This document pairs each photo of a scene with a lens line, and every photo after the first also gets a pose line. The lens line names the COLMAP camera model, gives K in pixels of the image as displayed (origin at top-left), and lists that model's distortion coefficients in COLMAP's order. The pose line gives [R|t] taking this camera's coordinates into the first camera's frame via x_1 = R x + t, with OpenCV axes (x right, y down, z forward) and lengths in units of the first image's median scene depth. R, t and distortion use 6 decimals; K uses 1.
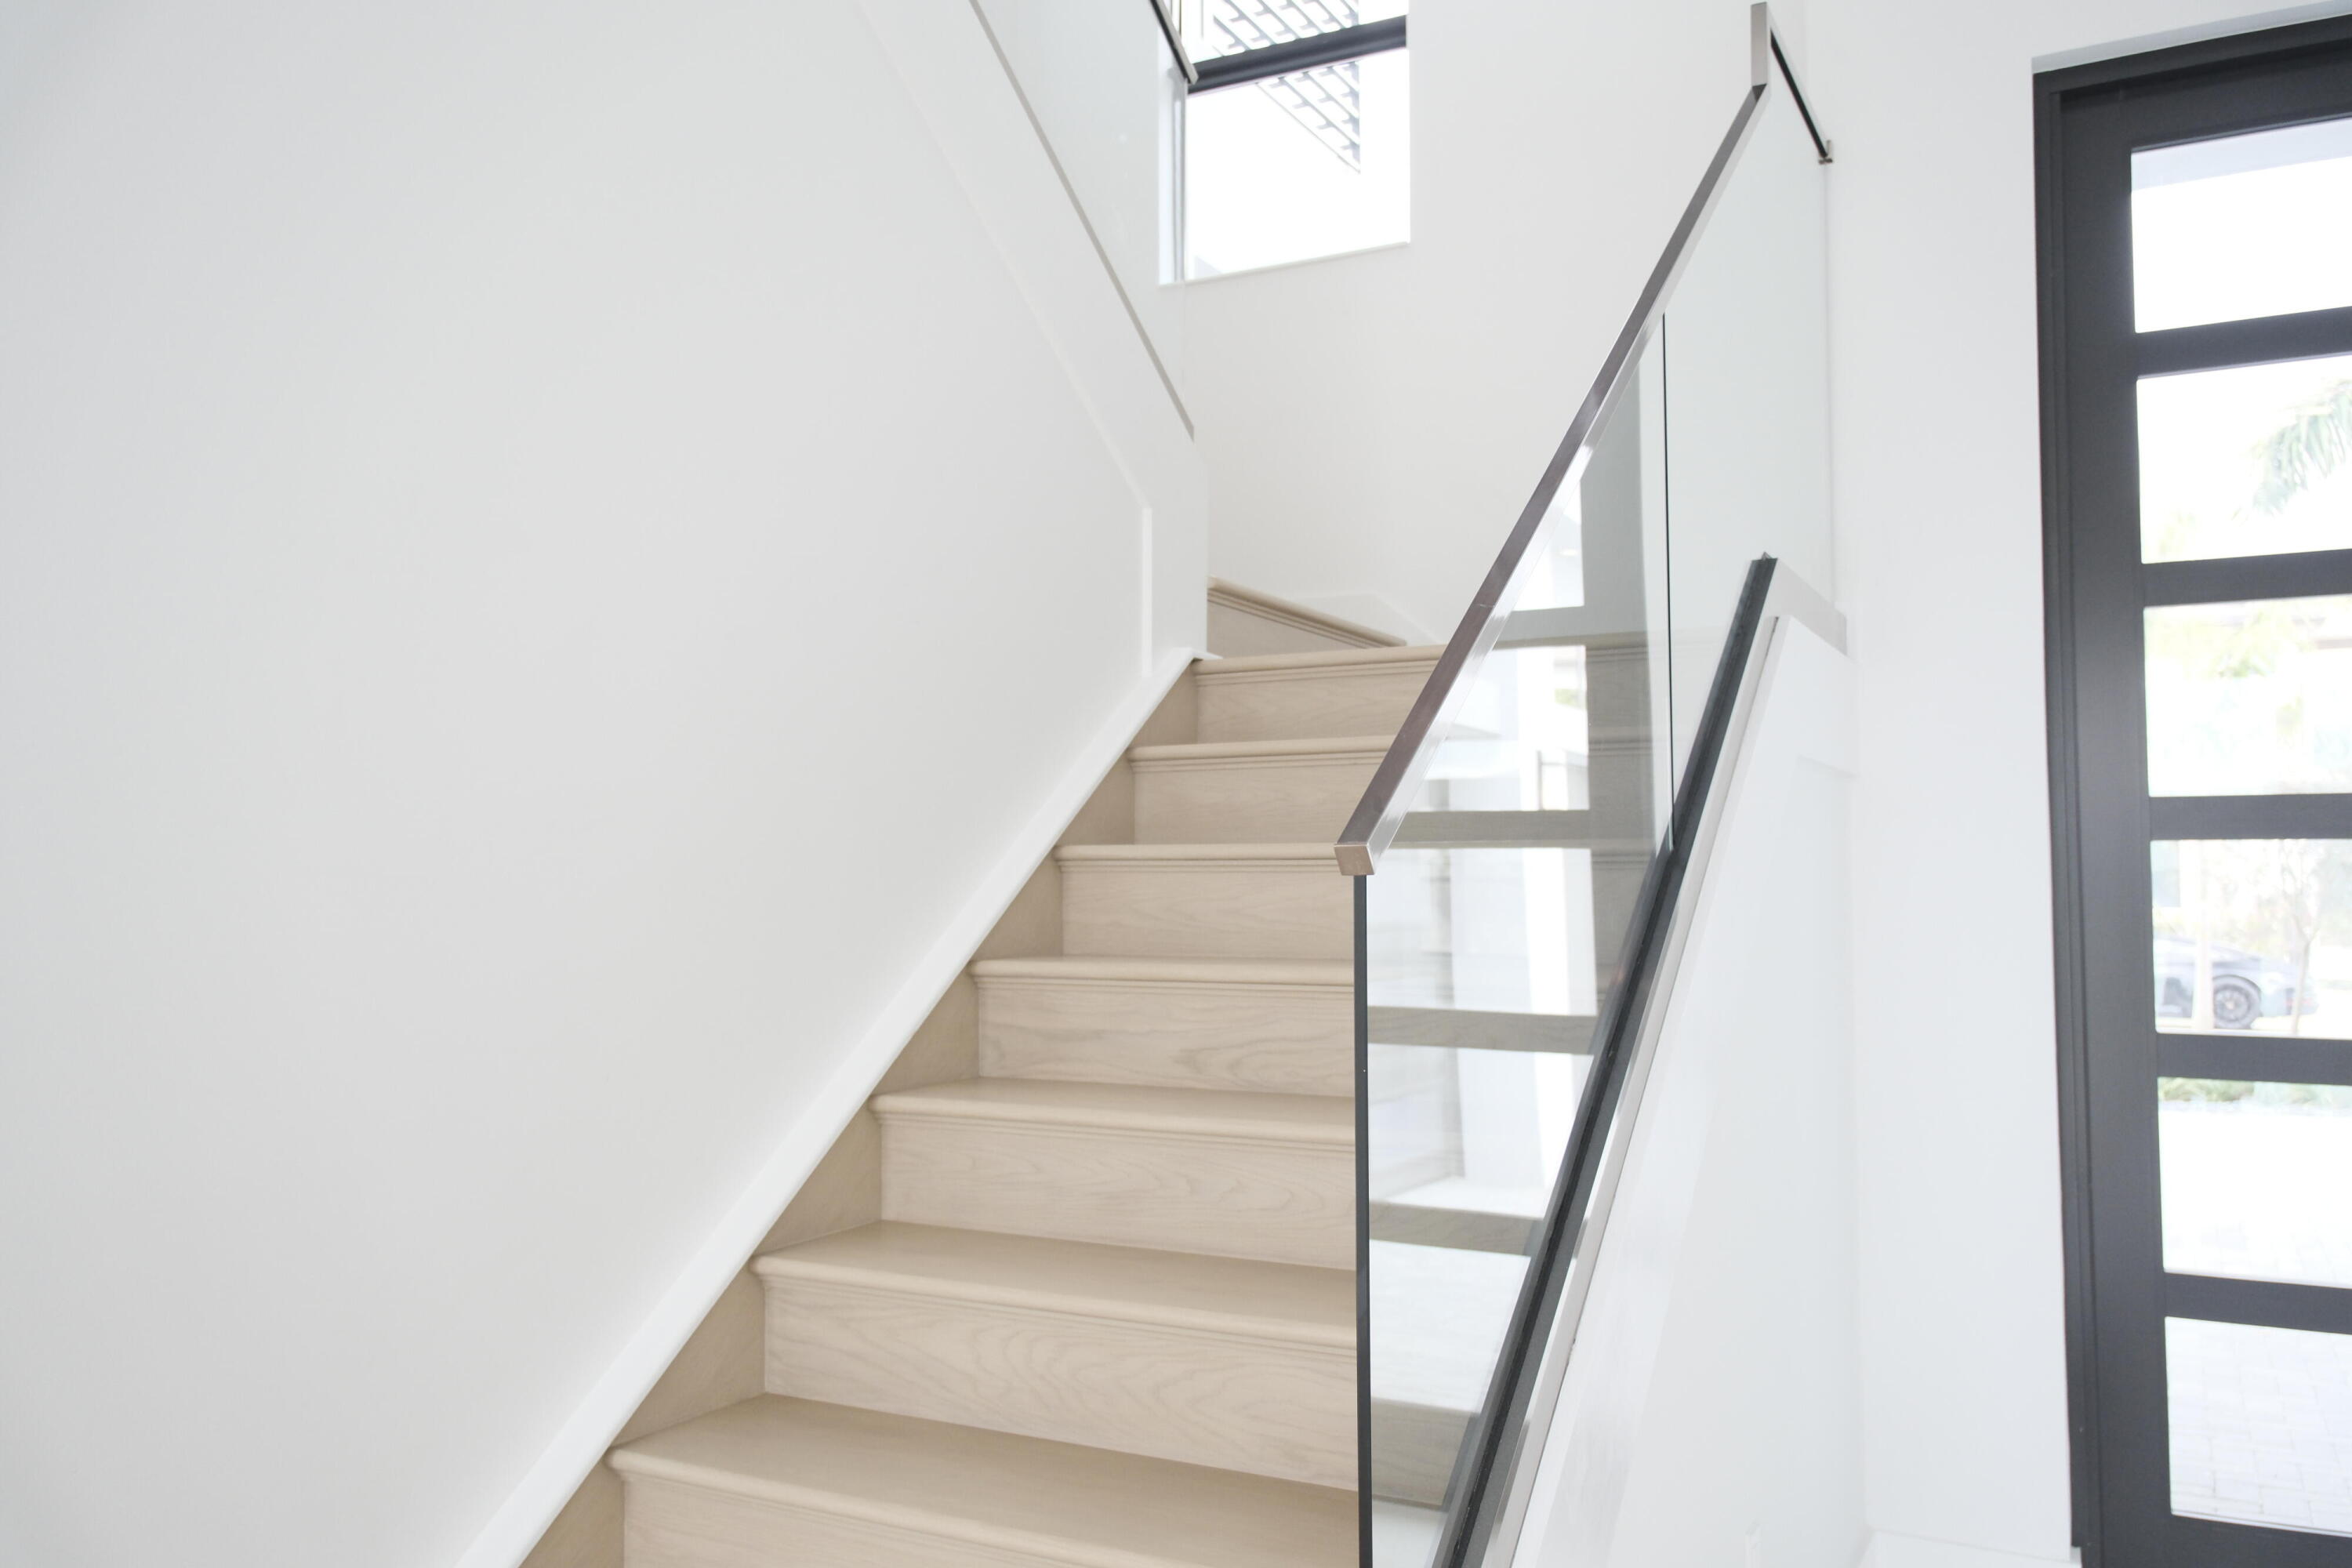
lens RADIAL K [[1815.1, 0, 1176.0], [0, 1815.1, 784.0], [0, 0, 1]] dist [0.003545, 0.001845]
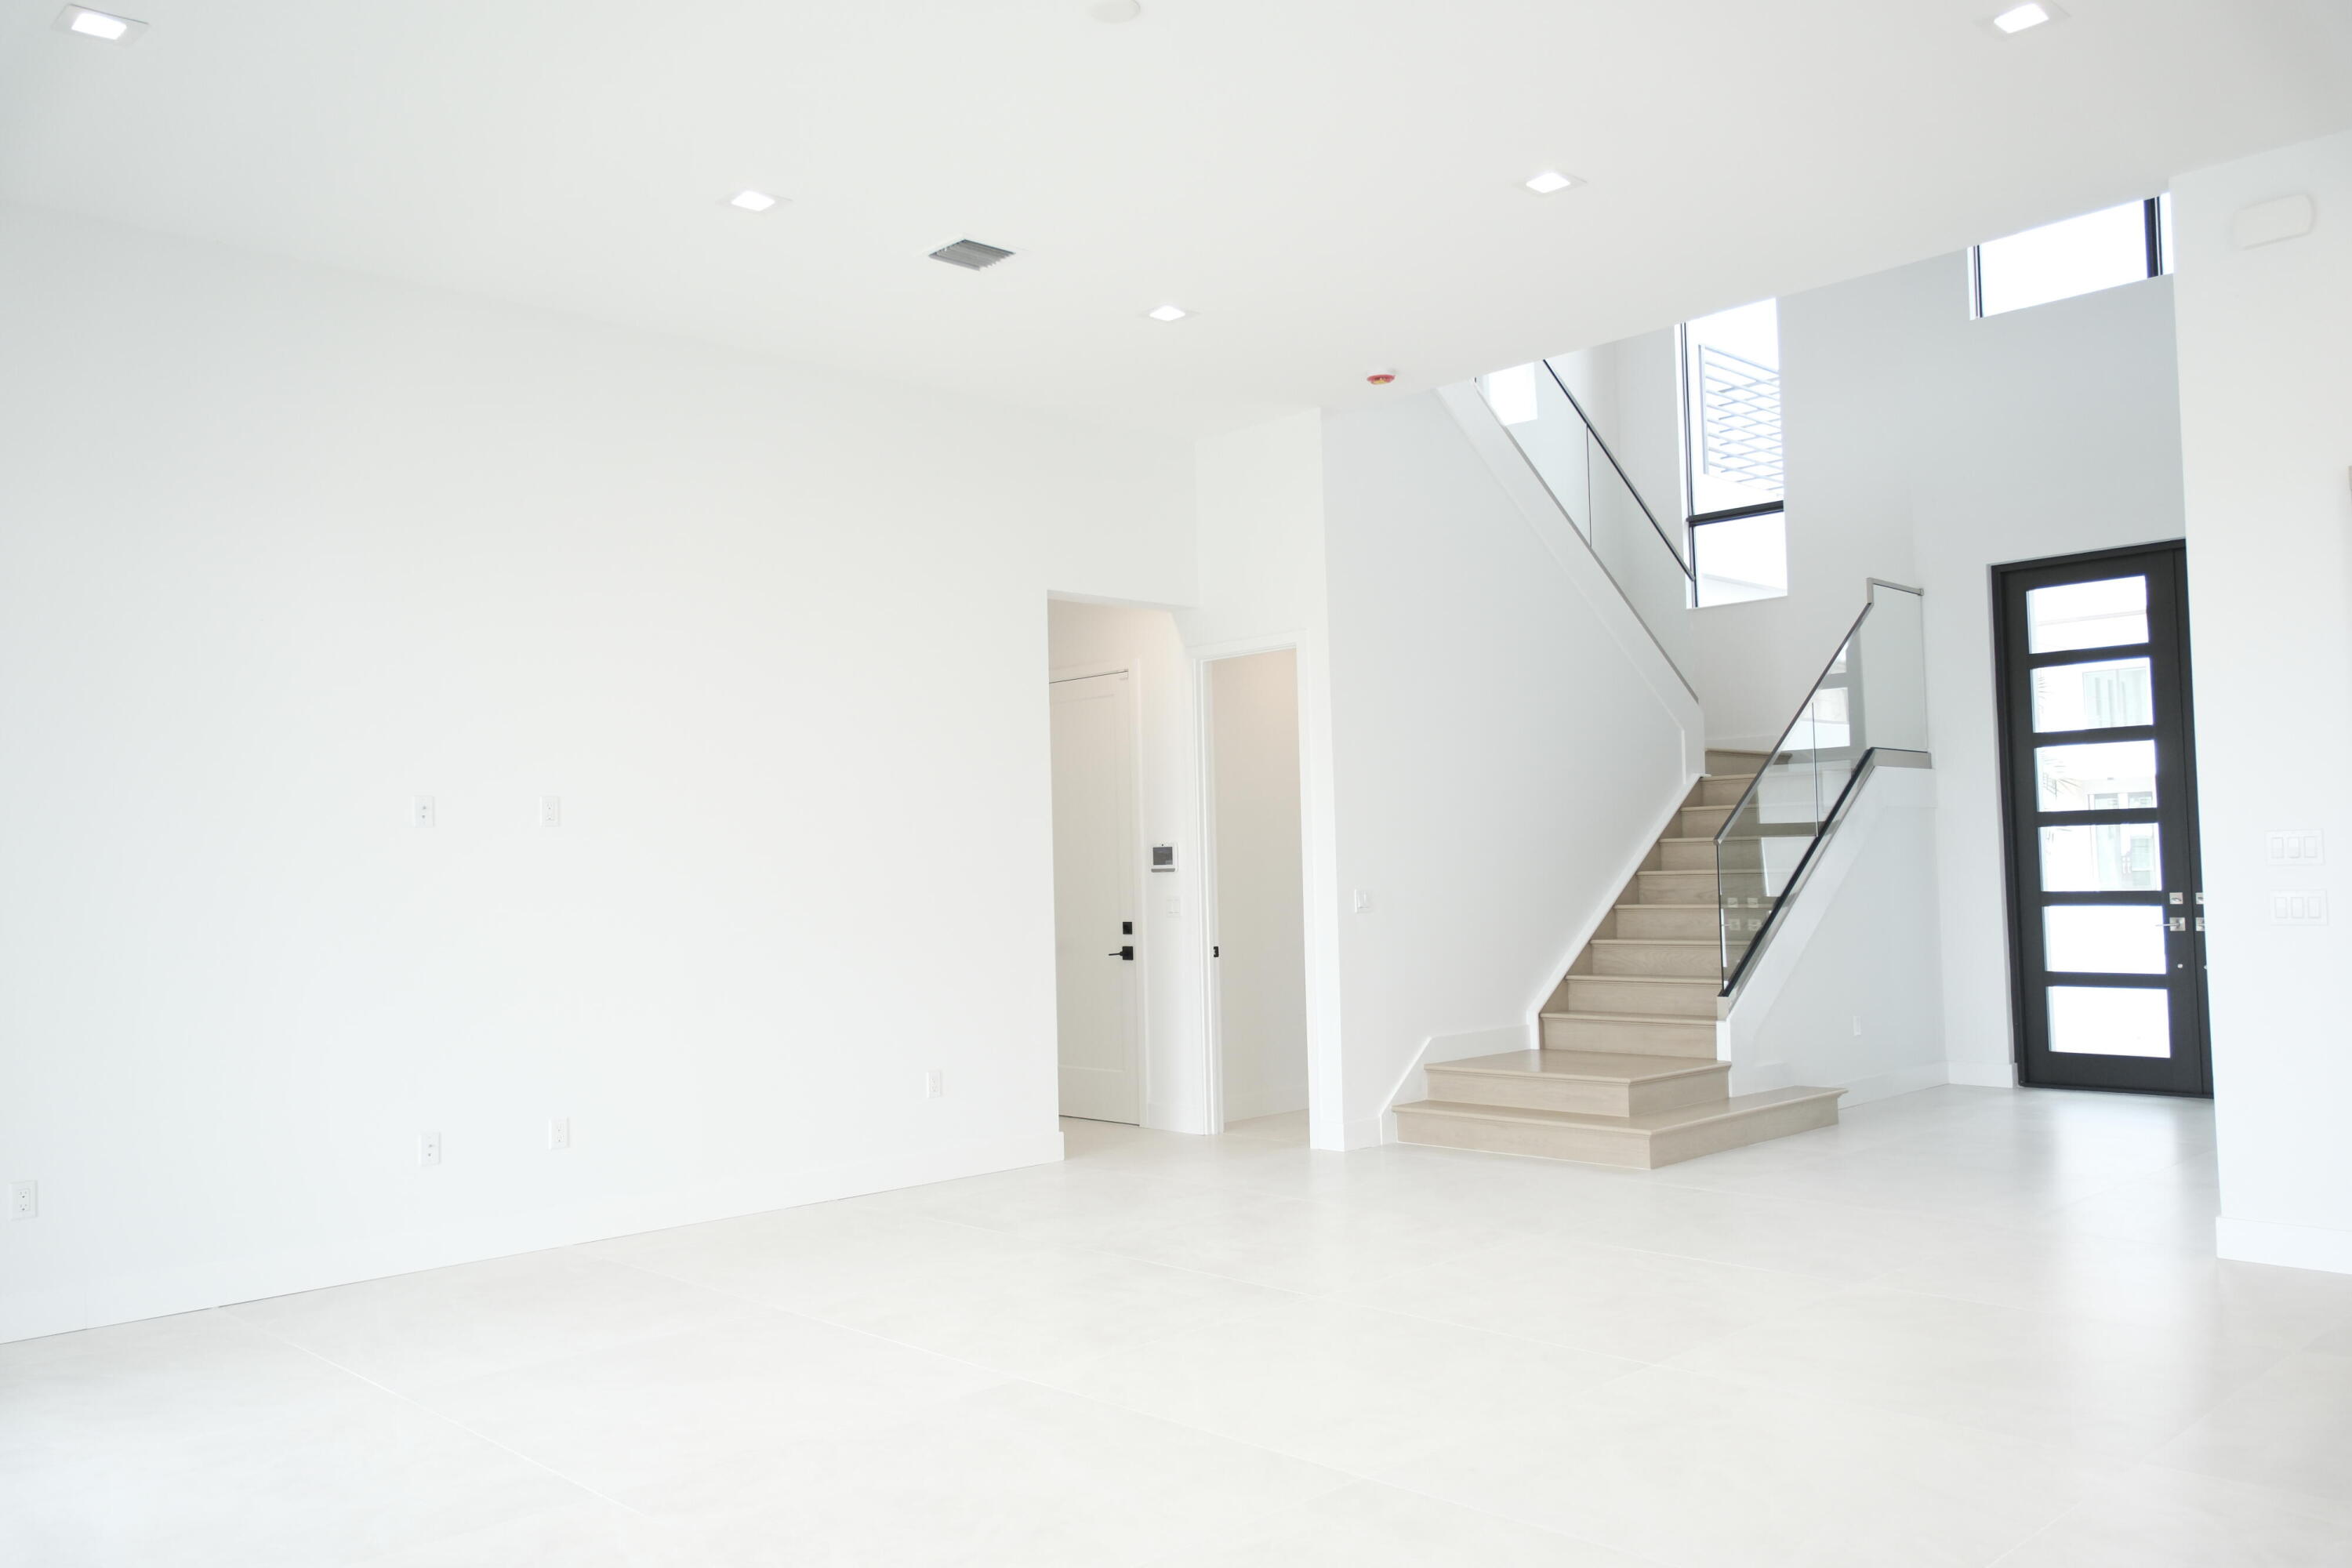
lens RADIAL K [[1815.1, 0, 1176.0], [0, 1815.1, 784.0], [0, 0, 1]] dist [0.003545, 0.001845]
pose [[0.953435, -0.037383, -0.299274, 0.083031], [0.039149, 0.999233, -0.000094, -0.091687], [0.299048, -0.011626, 0.954167, -2.208391]]
